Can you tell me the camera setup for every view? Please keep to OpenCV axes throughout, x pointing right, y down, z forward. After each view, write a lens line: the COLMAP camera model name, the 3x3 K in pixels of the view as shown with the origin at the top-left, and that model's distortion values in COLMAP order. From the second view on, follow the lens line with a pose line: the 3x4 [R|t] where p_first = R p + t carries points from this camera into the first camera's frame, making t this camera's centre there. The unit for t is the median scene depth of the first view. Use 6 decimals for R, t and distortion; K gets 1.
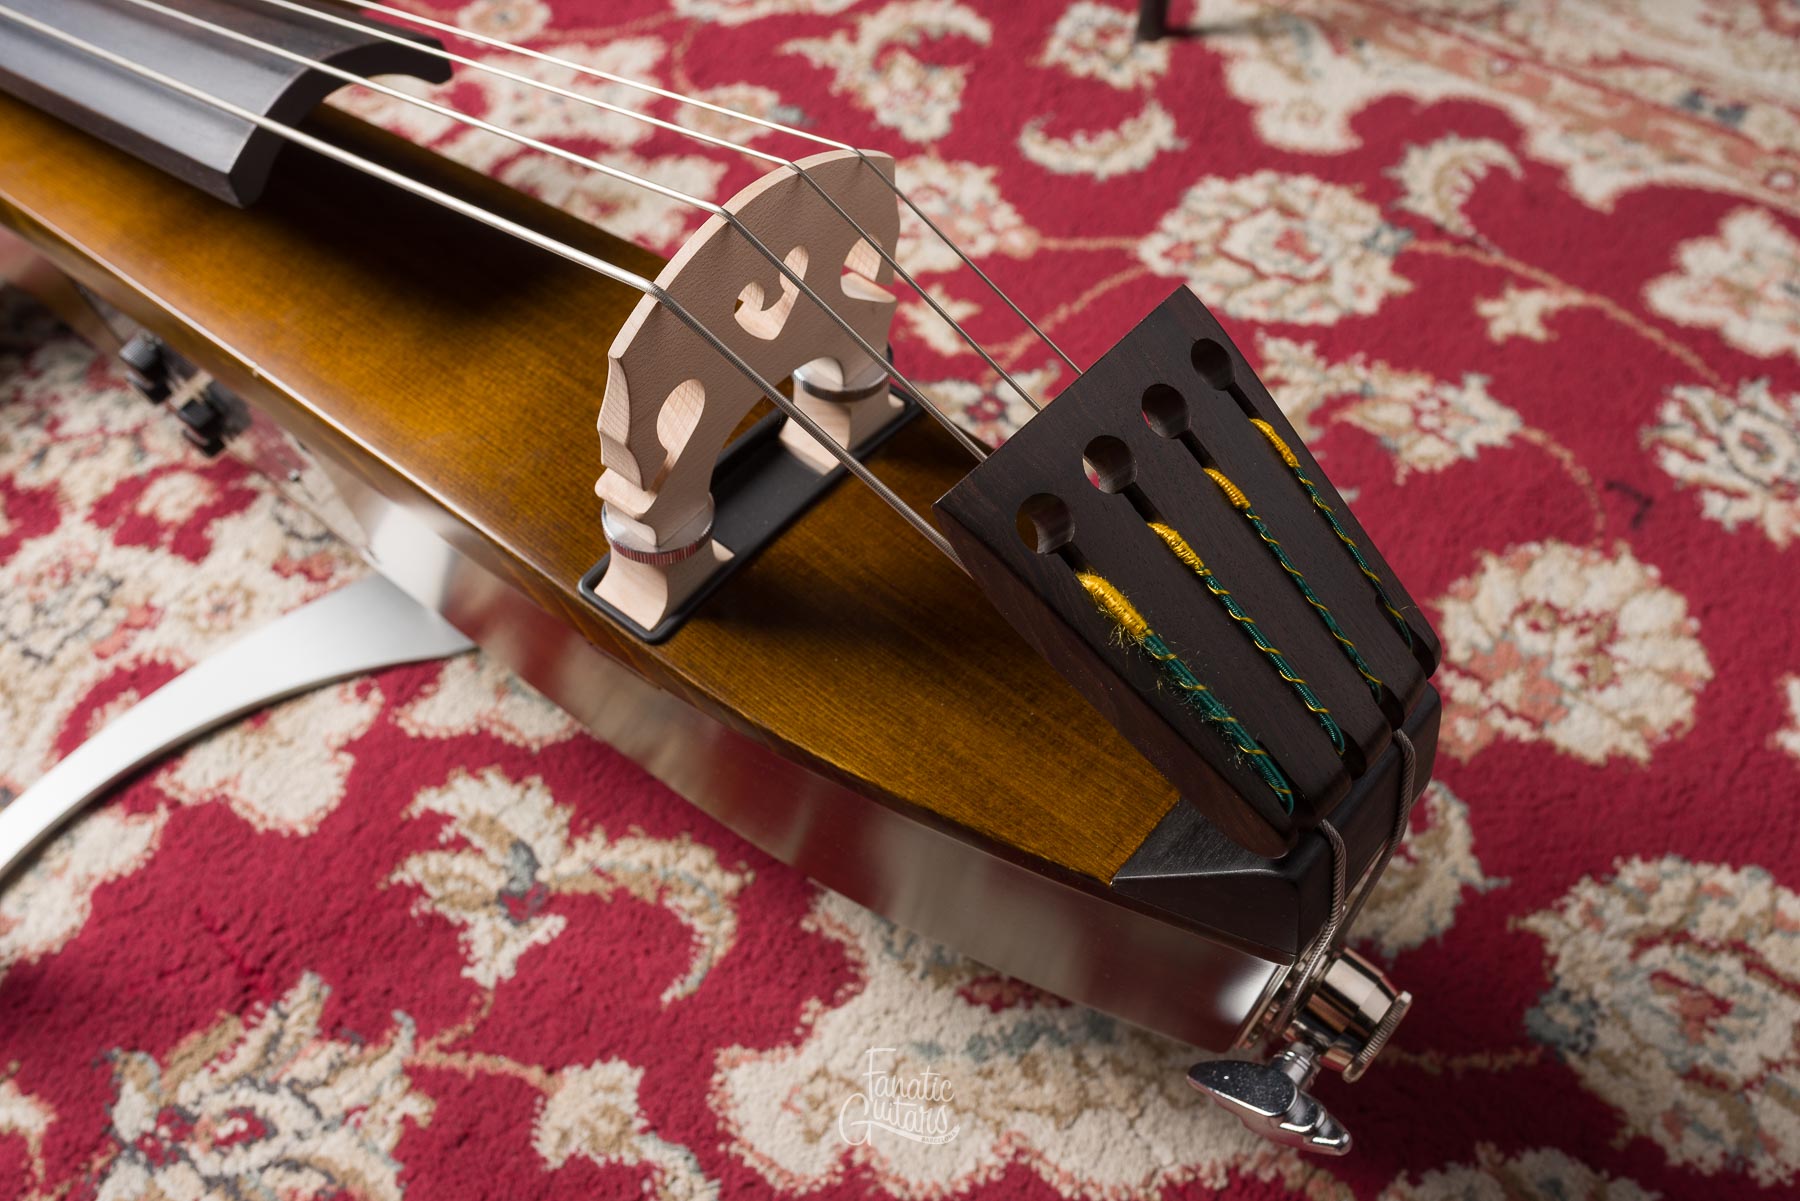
lens RADIAL K [[1750.4, 0, 906.4], [0, 1750.4, 598.7], [0, 0, 1]] dist [0.003521, 0.000000]
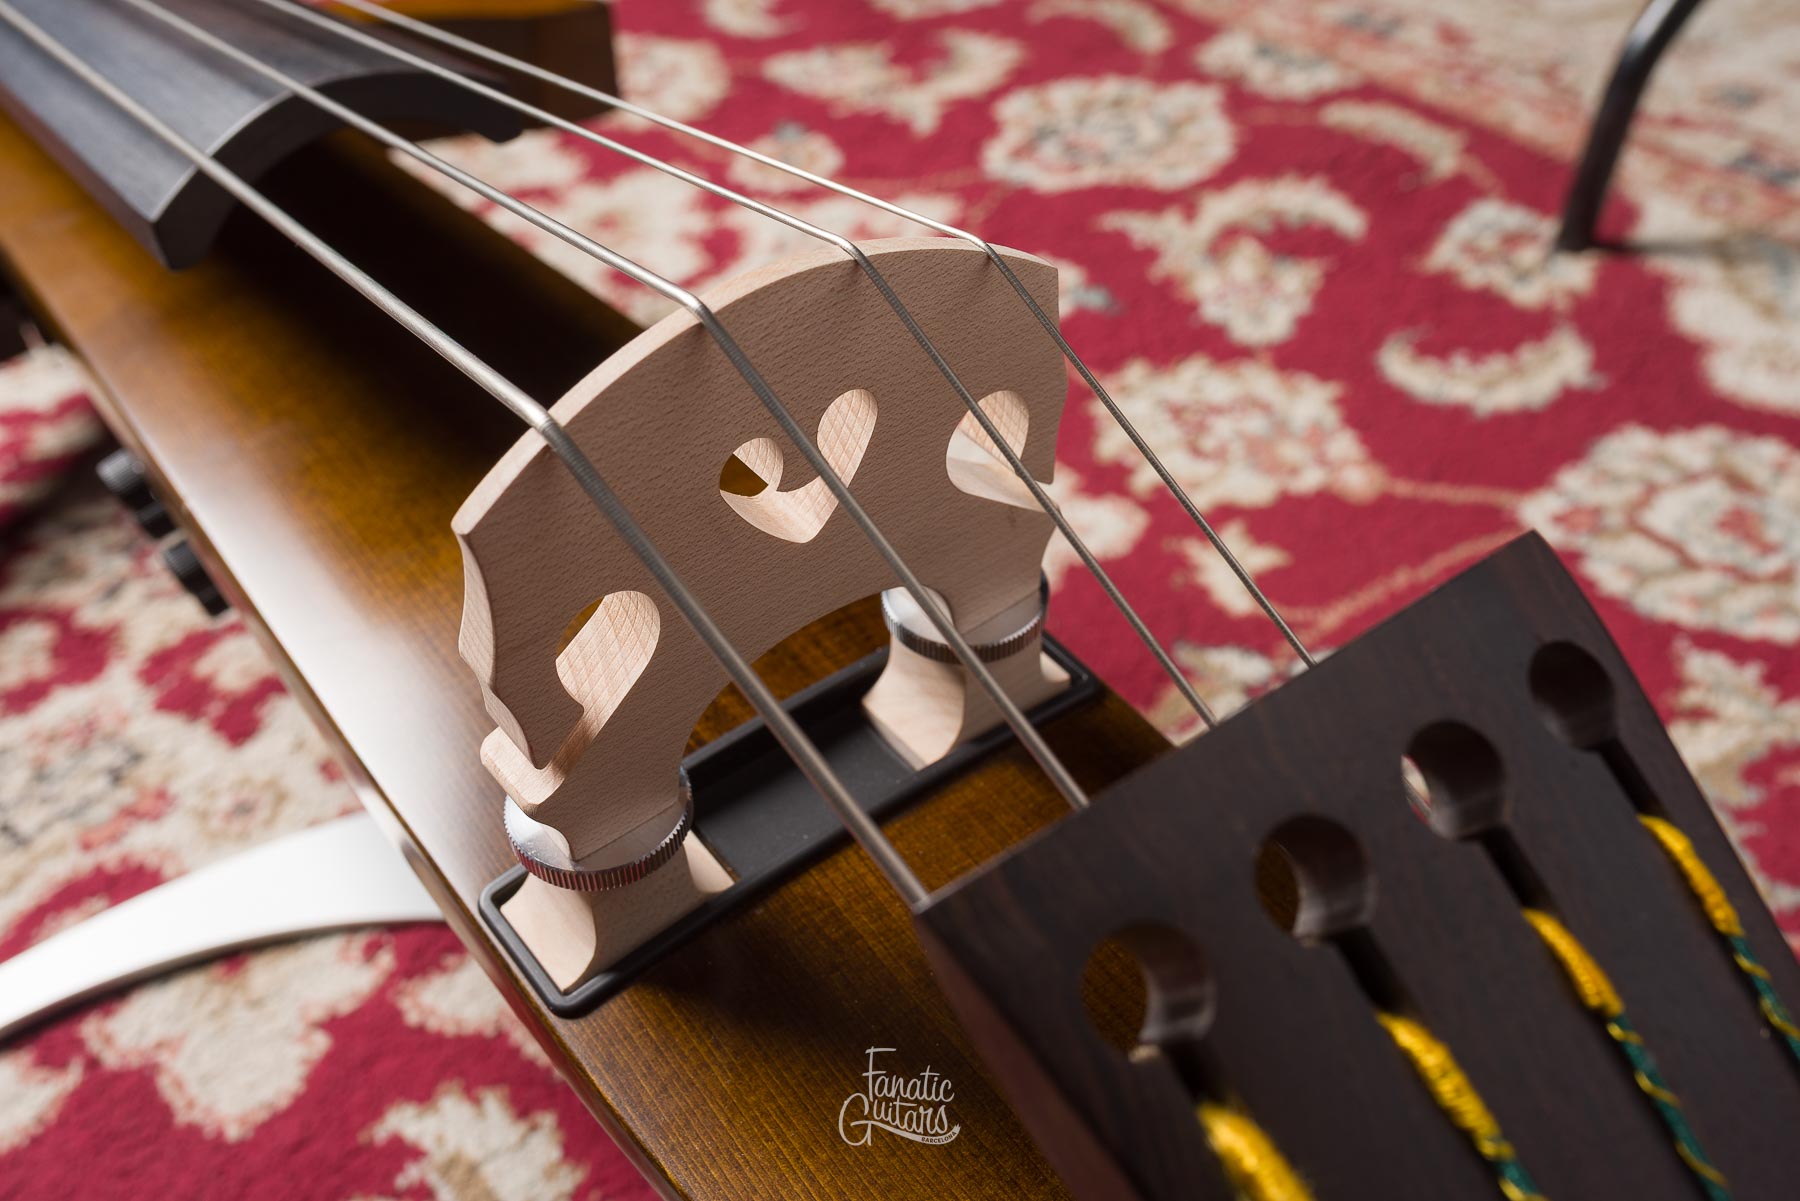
lens RADIAL K [[1803.9, 0, 909.5], [0, 1803.9, 599.7], [0, 0, 1]] dist [0.003756, 0.000000]
pose [[0.970255, 0.129756, -0.204374, 0.056614], [-0.155522, 0.981061, -0.115463, -0.043675], [0.185522, 0.143814, 0.972059, 0.282690]]
